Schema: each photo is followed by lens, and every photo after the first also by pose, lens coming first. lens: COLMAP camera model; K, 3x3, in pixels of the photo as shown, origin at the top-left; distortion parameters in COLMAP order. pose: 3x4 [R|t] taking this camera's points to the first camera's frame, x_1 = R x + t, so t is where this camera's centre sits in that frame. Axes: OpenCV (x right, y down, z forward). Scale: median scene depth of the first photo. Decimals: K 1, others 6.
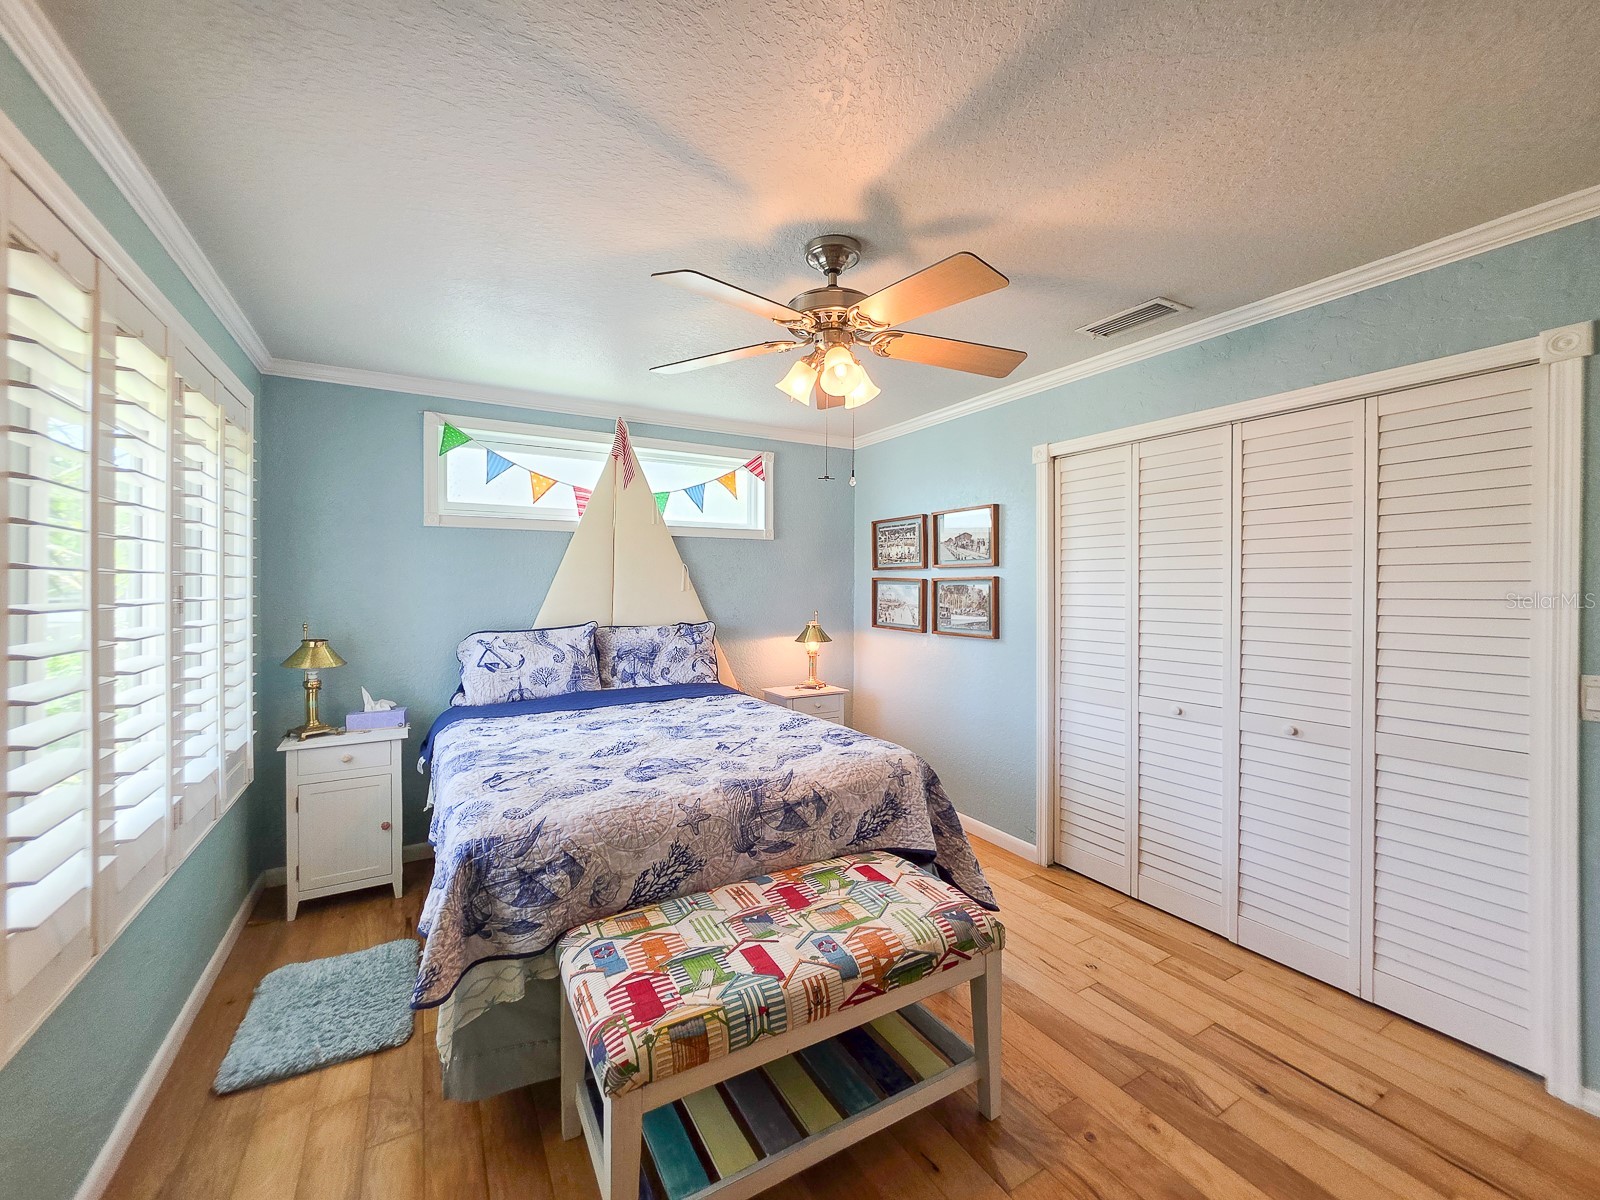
lens RADIAL K [[649.4, 0, 790.7], [0, 649.4, 589.7], [0, 0, 1]] dist [-0.000833, -0.001069]
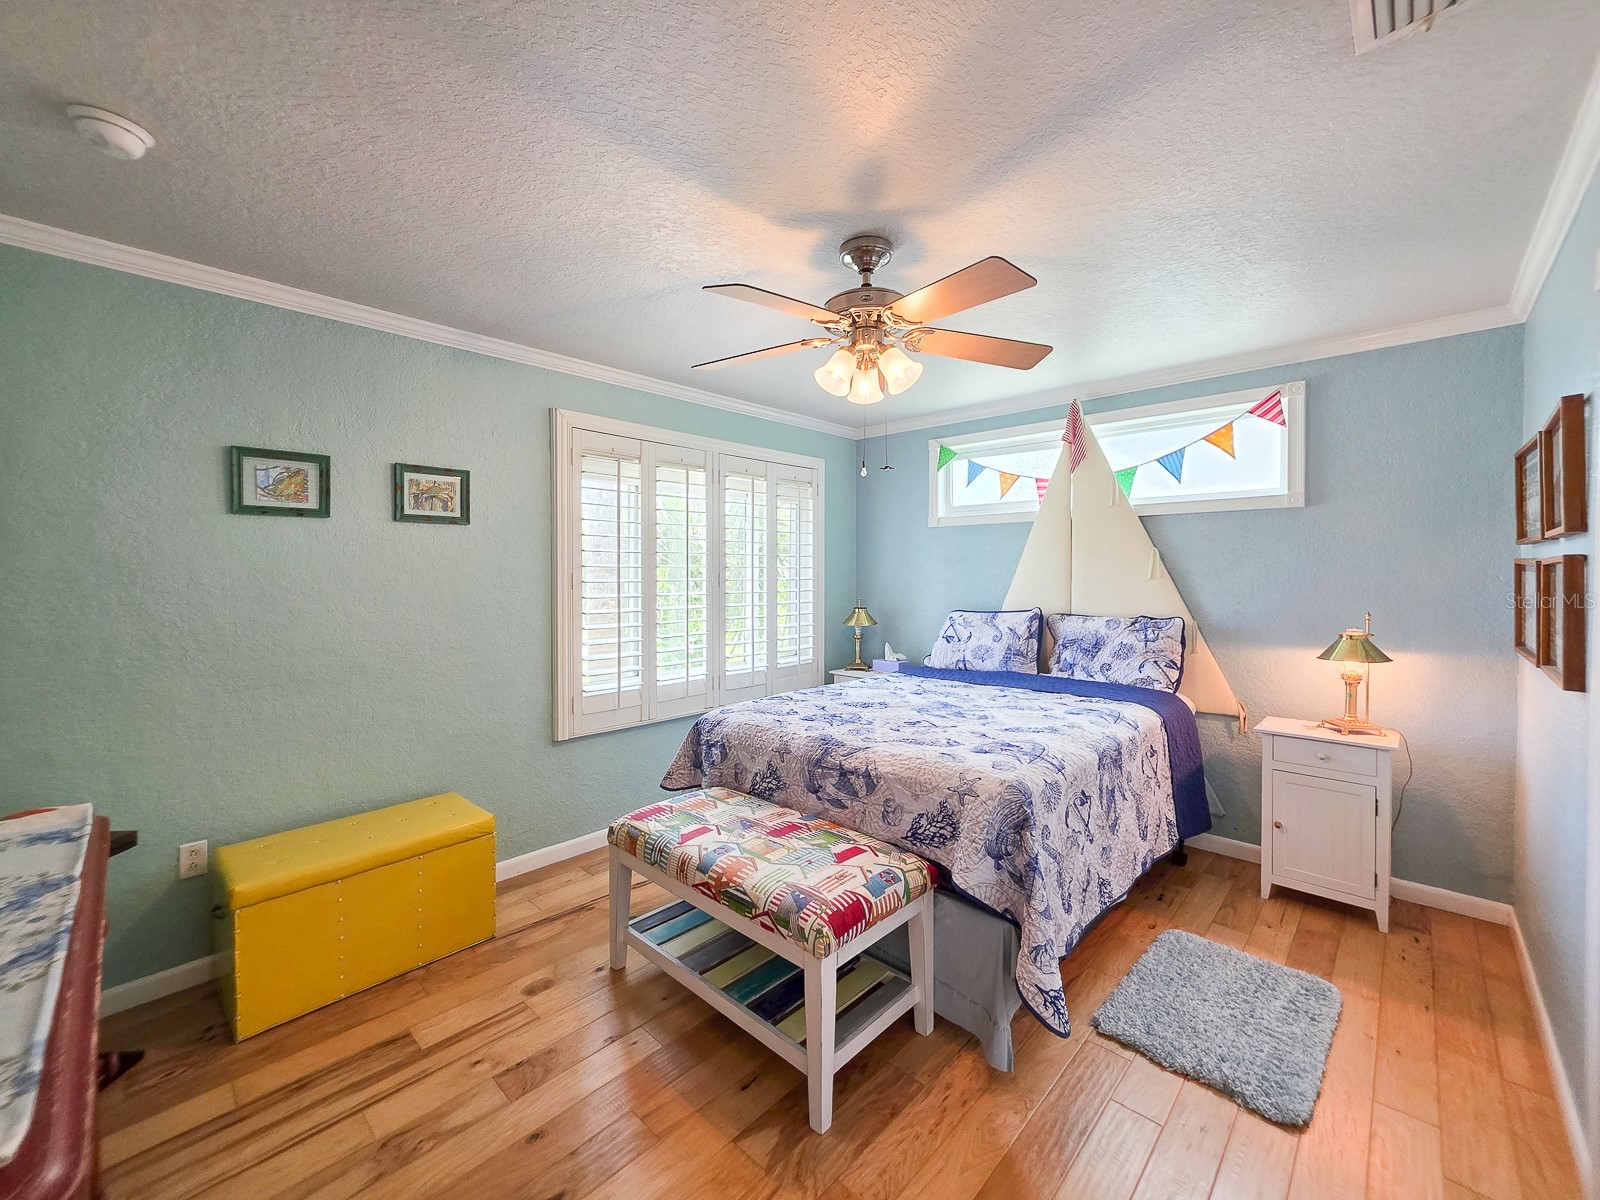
lens RADIAL K [[649.4, 0, 783.7], [0, 649.4, 582.6], [0, 0, 1]] dist [-0.000833, -0.001069]
pose [[0.276914, 0.016479, -0.960753, 0.627676], [-0.006322, 0.999863, 0.015328, -0.004442], [0.960874, 0.001830, 0.276980, 0.357238]]
